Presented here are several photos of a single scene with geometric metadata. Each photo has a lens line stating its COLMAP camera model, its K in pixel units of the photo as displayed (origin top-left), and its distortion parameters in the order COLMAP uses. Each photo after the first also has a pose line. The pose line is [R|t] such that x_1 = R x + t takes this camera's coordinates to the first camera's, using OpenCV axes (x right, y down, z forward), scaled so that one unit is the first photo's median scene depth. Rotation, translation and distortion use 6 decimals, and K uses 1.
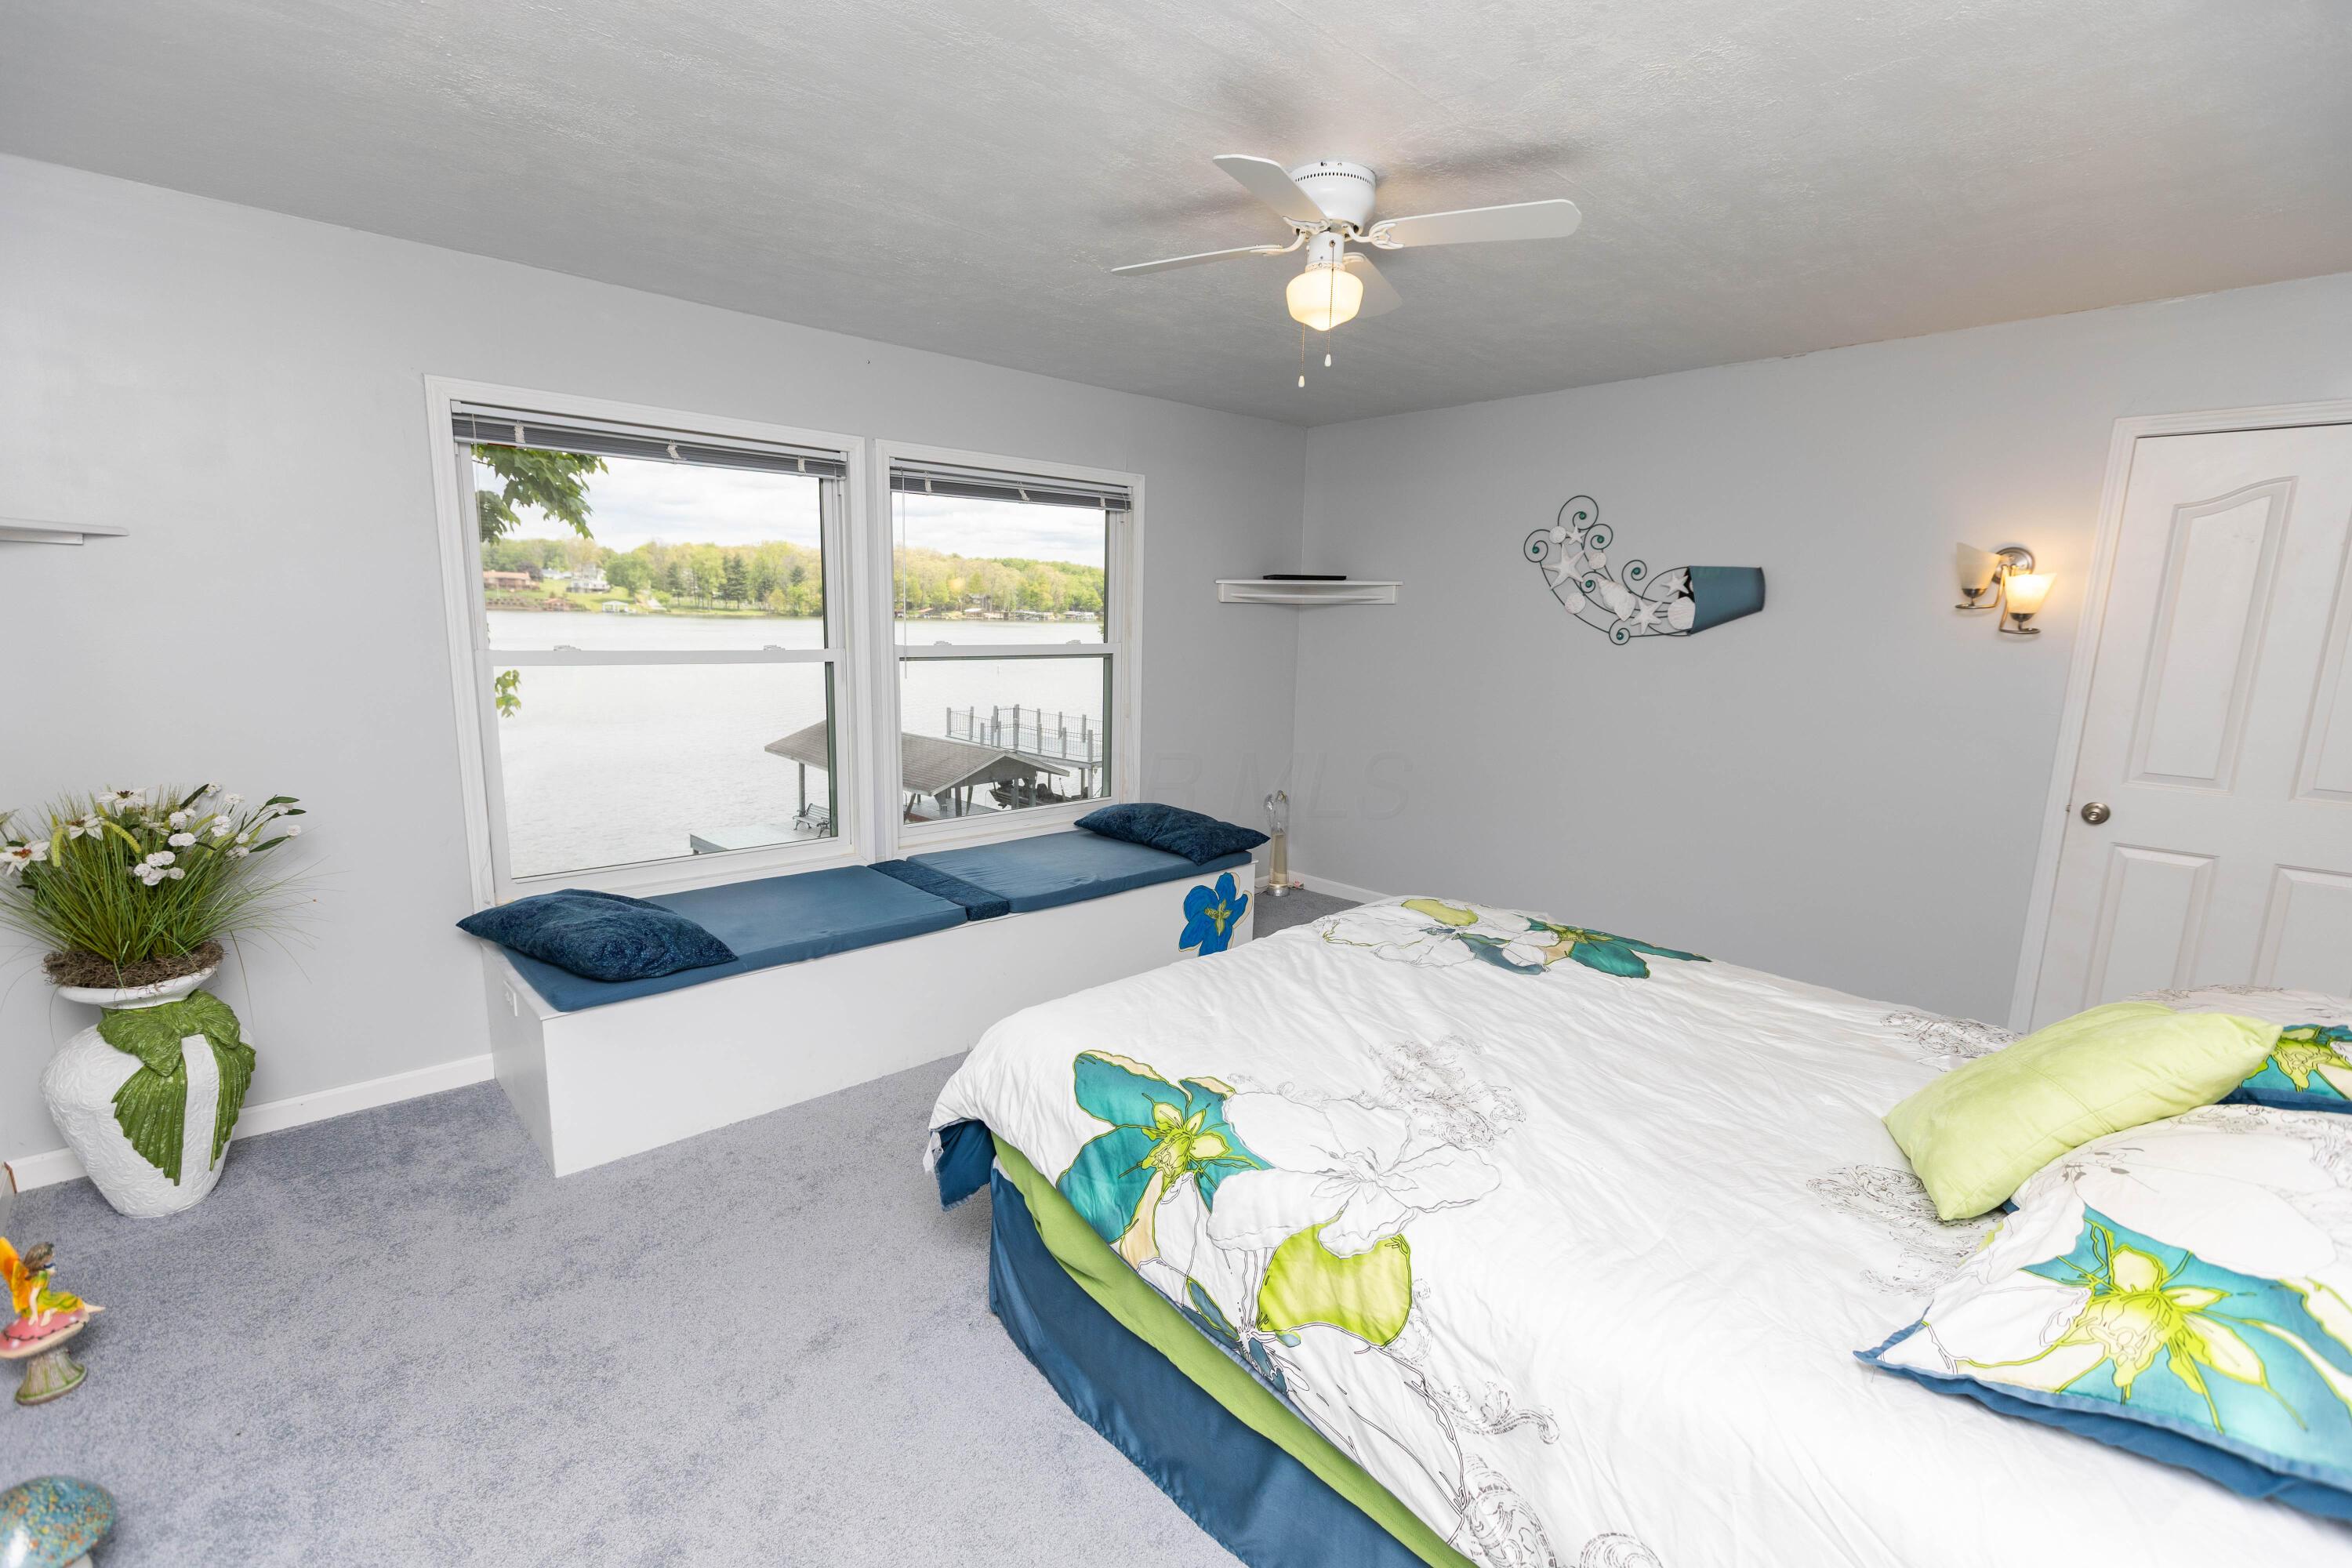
lens RADIAL K [[1044.4, 0, 1170.6], [0, 1044.4, 788.3], [0, 0, 1]] dist [0.003266, -0.002018]
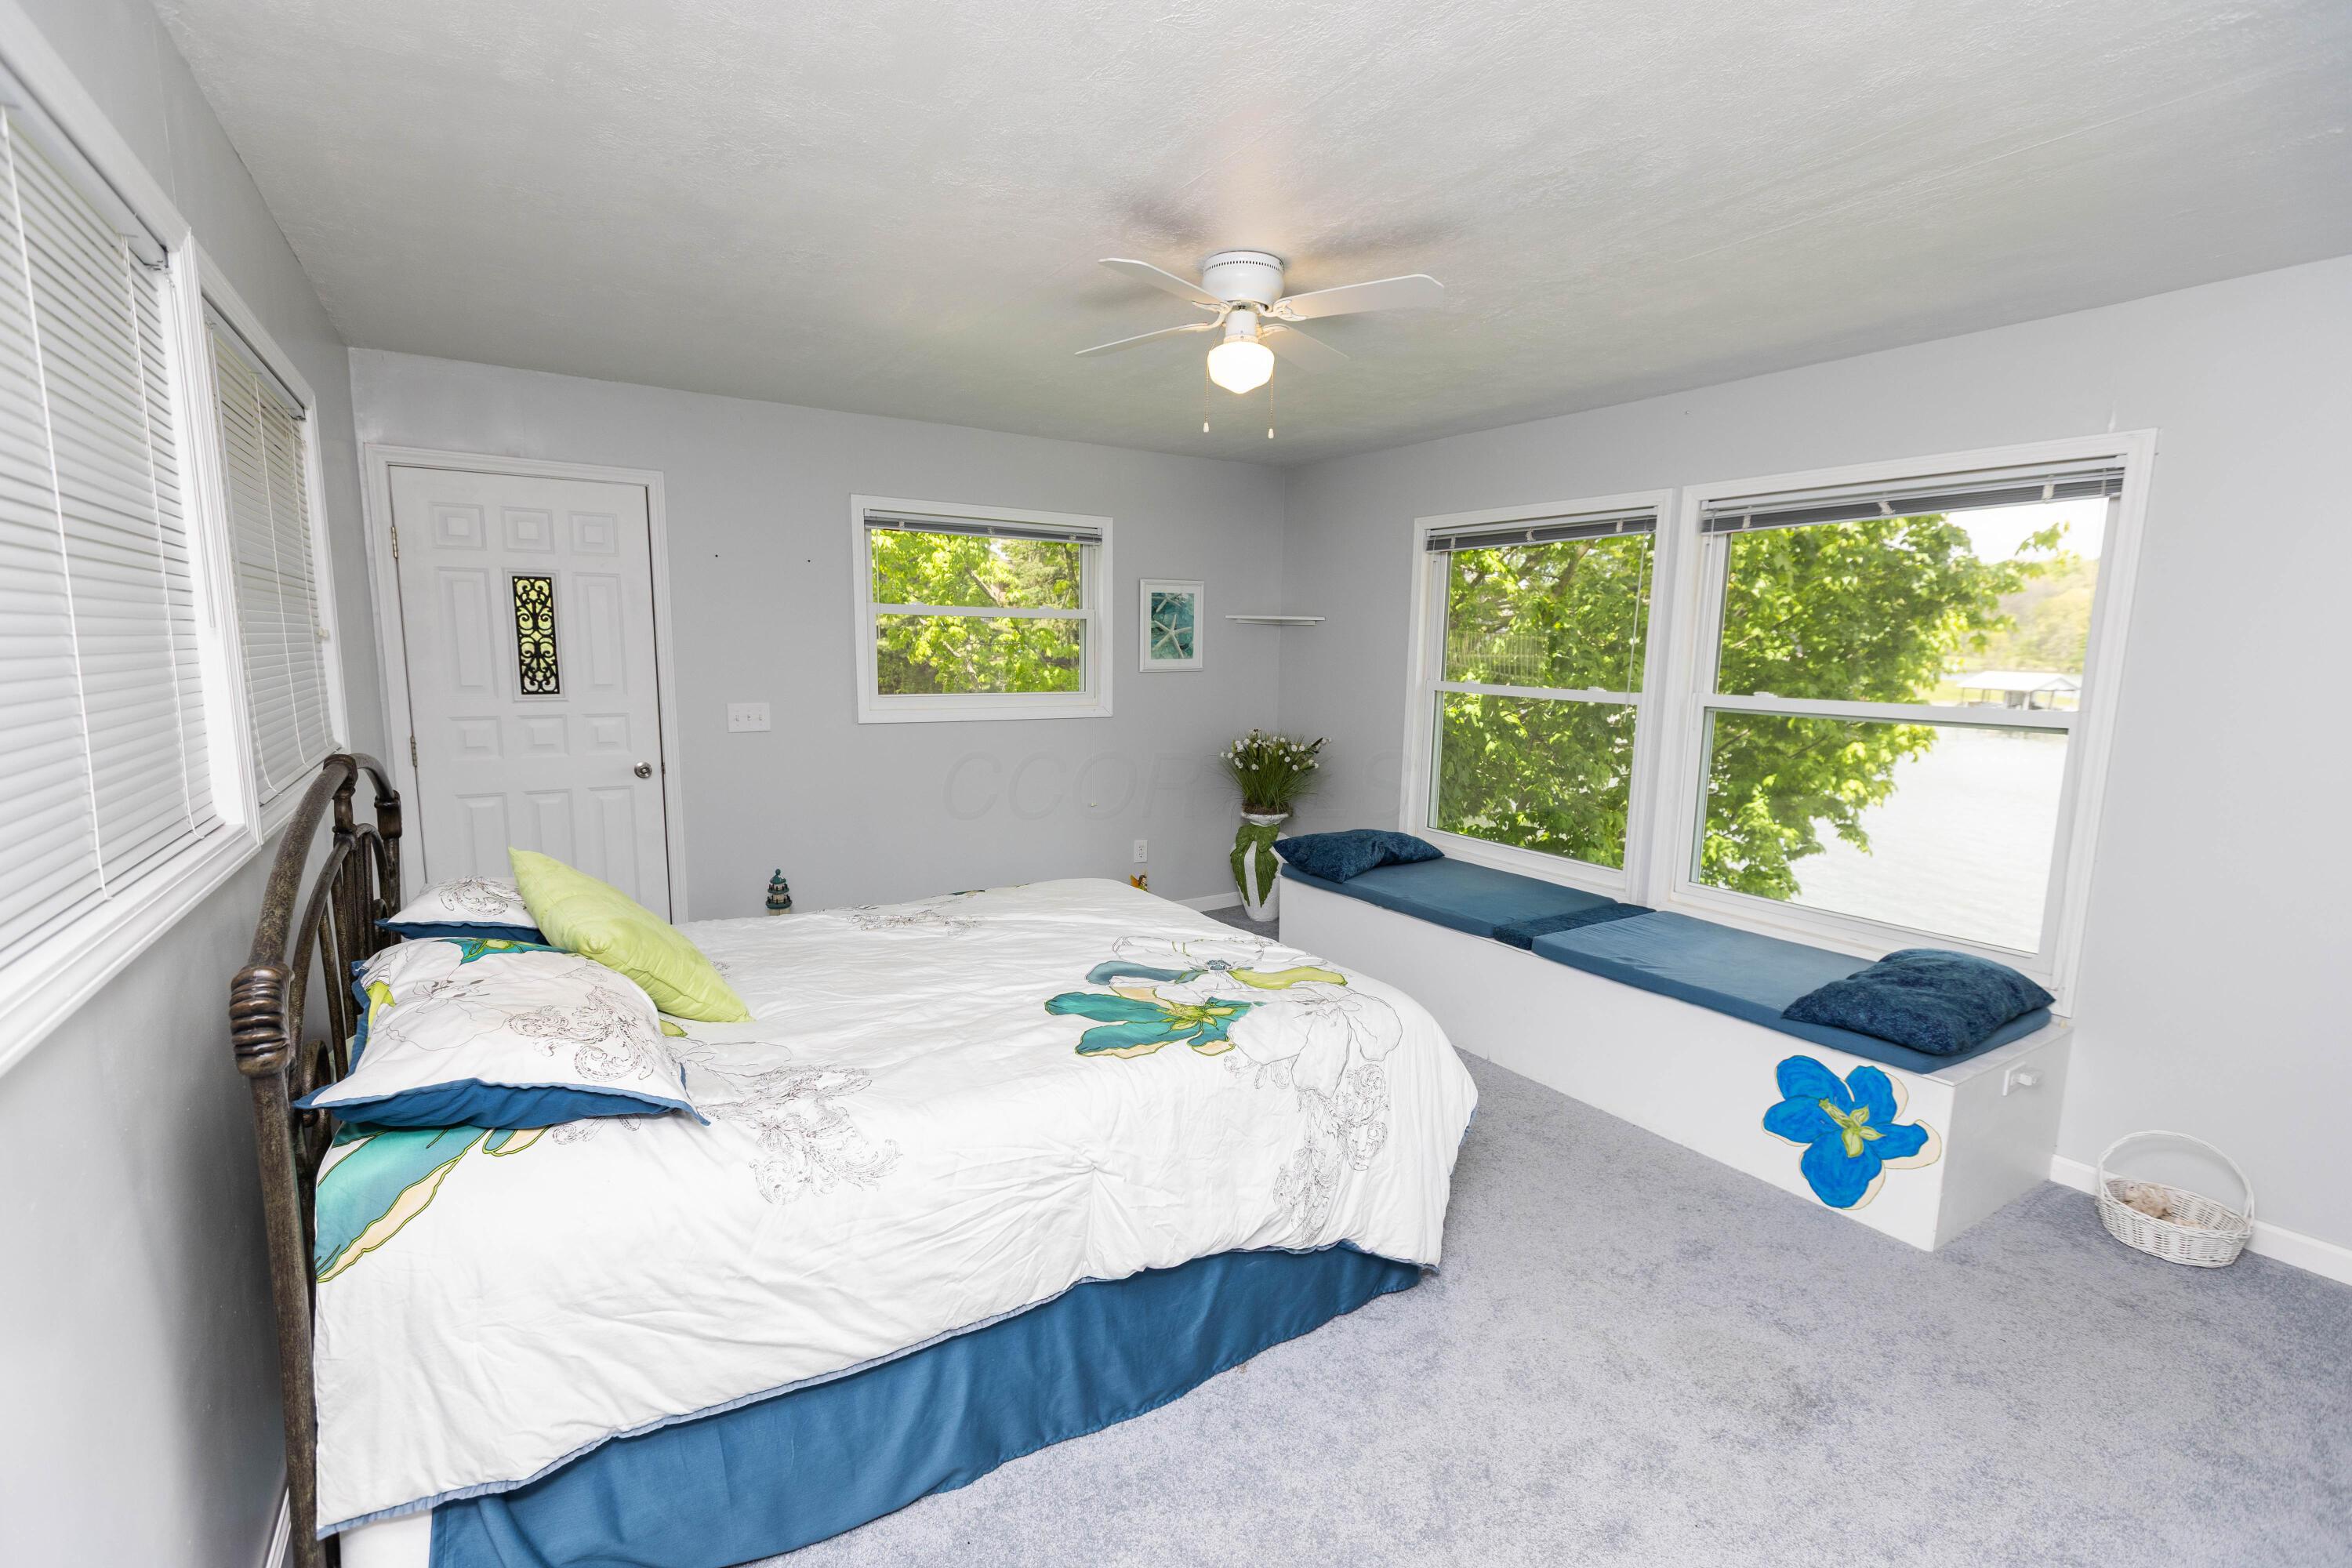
lens RADIAL K [[1044.4, 0, 1158.0], [0, 1044.4, 803.1], [0, 0, 1]] dist [0.003266, -0.002018]
pose [[-0.202508, 0.121619, -0.971699, 0.753854], [-0.181490, 0.970408, 0.159281, -0.097935], [0.962316, 0.208609, -0.174443, 0.684013]]
